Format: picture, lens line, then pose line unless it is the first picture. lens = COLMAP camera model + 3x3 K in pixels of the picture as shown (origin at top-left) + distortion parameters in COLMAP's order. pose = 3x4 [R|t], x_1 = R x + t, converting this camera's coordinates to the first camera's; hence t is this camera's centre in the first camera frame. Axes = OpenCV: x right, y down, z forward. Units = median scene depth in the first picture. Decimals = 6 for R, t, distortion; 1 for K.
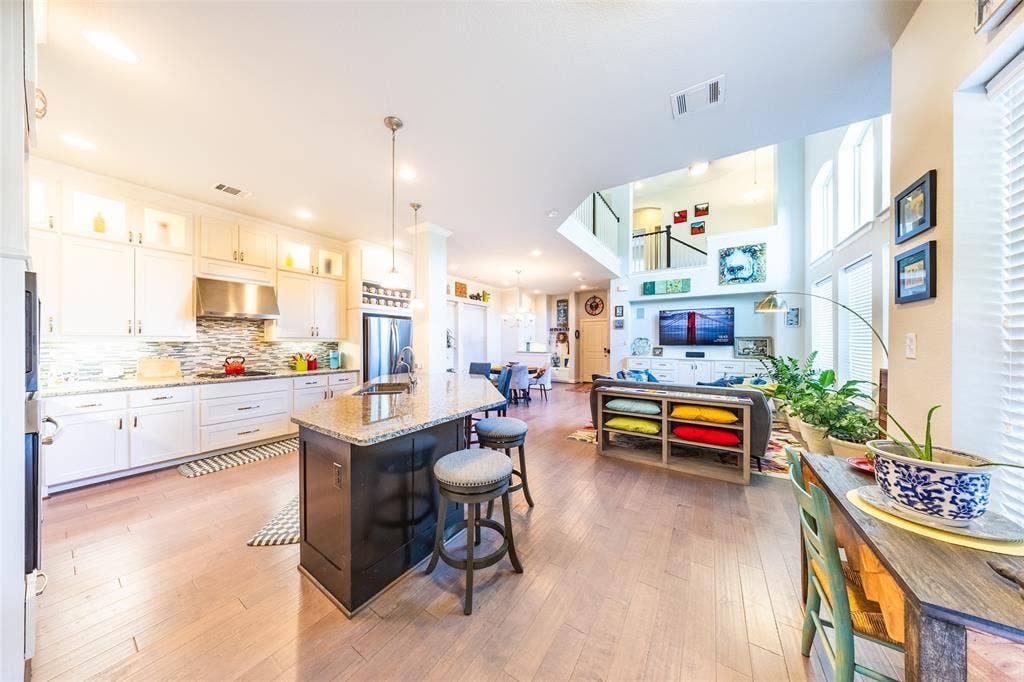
lens RADIAL K [[297.0, 0, 511.2], [0, 297.0, 343.6], [0, 0, 1]] dist [-0.001921, -0.000343]
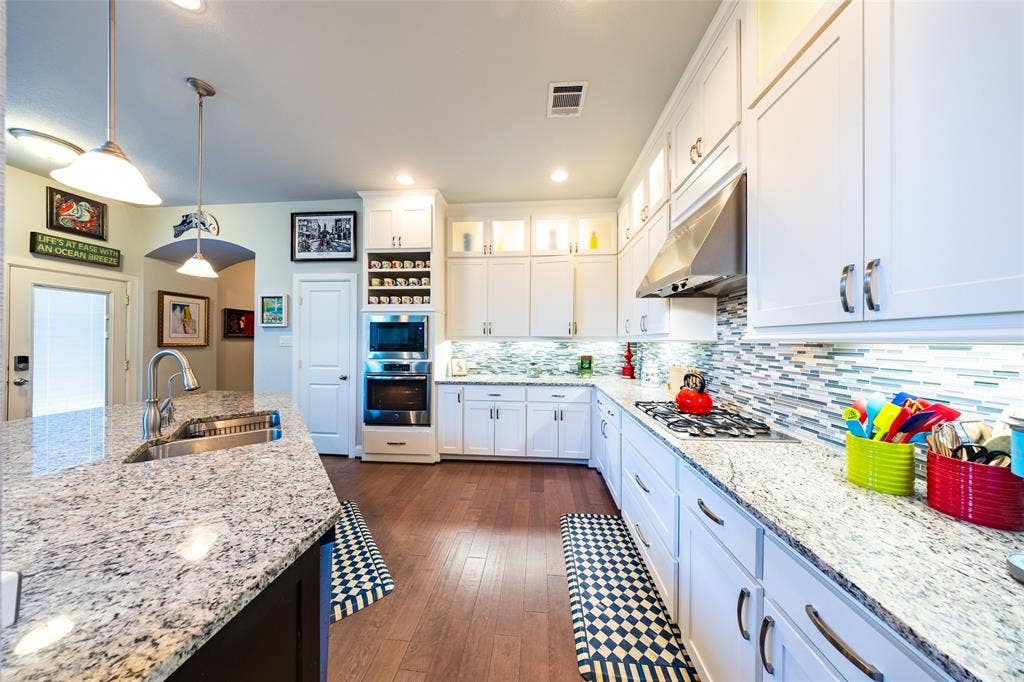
lens RADIAL K [[297.0, 0, 516.9], [0, 297.0, 339.7], [0, 0, 1]] dist [-0.001921, -0.000343]
pose [[-0.878364, -0.007342, -0.477936, -0.269956], [-0.006489, 0.999973, -0.003435, -0.003695], [0.477949, 0.000084, -0.878388, 0.727971]]
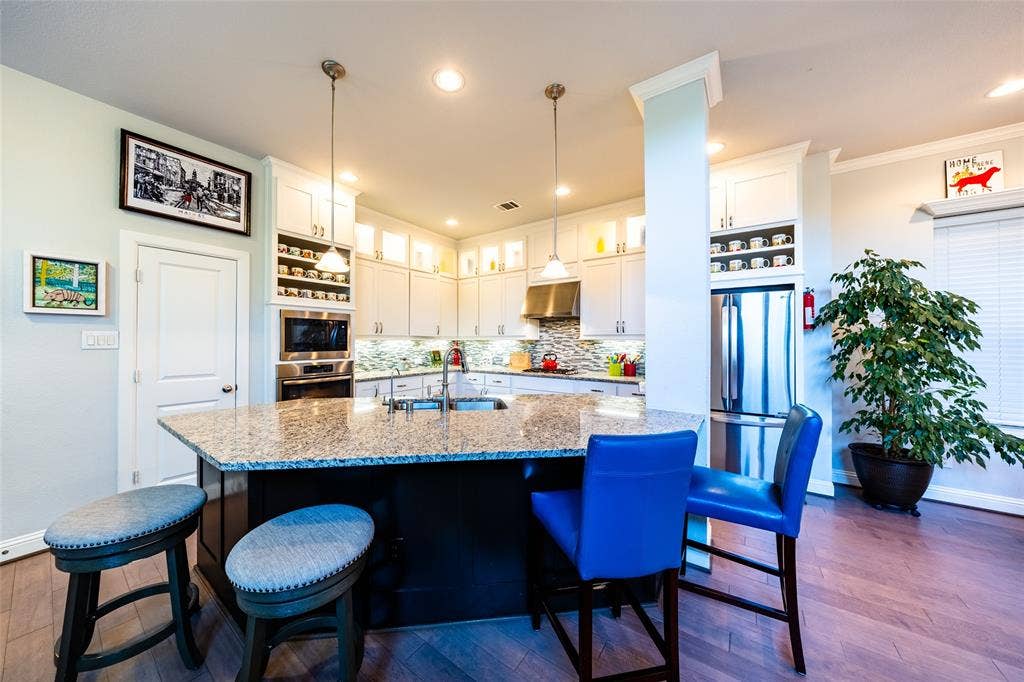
lens RADIAL K [[333.6, 0, 489.2], [0, 333.6, 336.0], [0, 0, 1]] dist [-0.006176, 0.000177]
pose [[-0.066671, -0.014509, -0.997670, 0.156565], [-0.003792, 0.999891, -0.014288, -0.001400], [0.997768, 0.002831, -0.066719, 0.492819]]
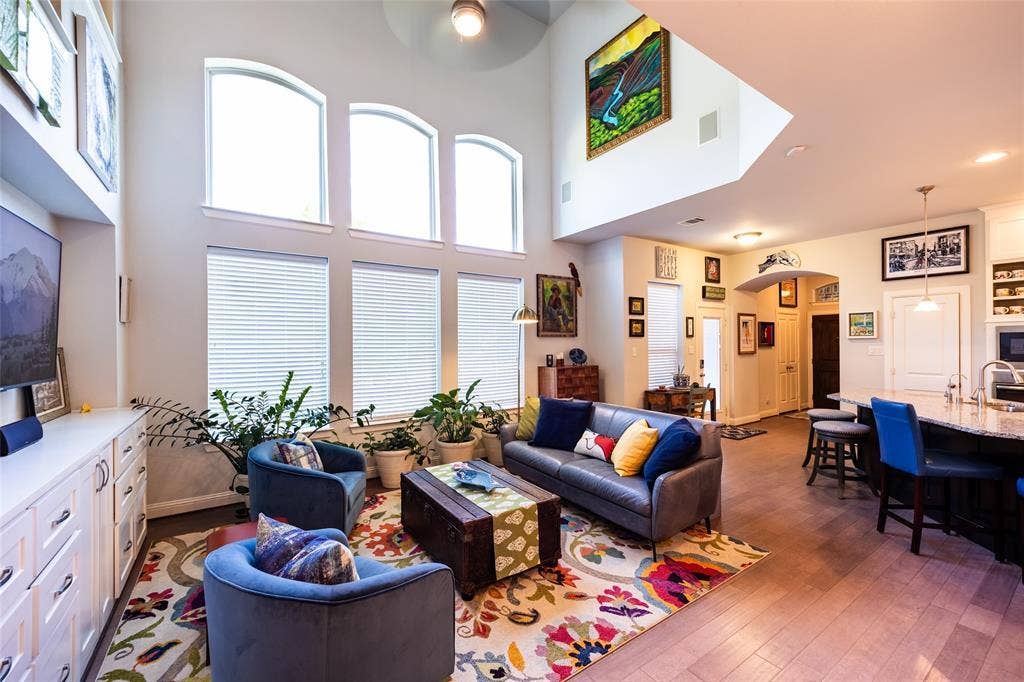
lens RADIAL K [[417.3, 0, 516.3], [0, 417.3, 344.8], [0, 0, 1]] dist [0.009172, -0.001499]
pose [[-0.925526, 0.005076, 0.378651, 0.197888], [0.008045, 0.999948, 0.006260, -0.023919], [-0.378600, 0.008840, -0.925518, 1.148270]]
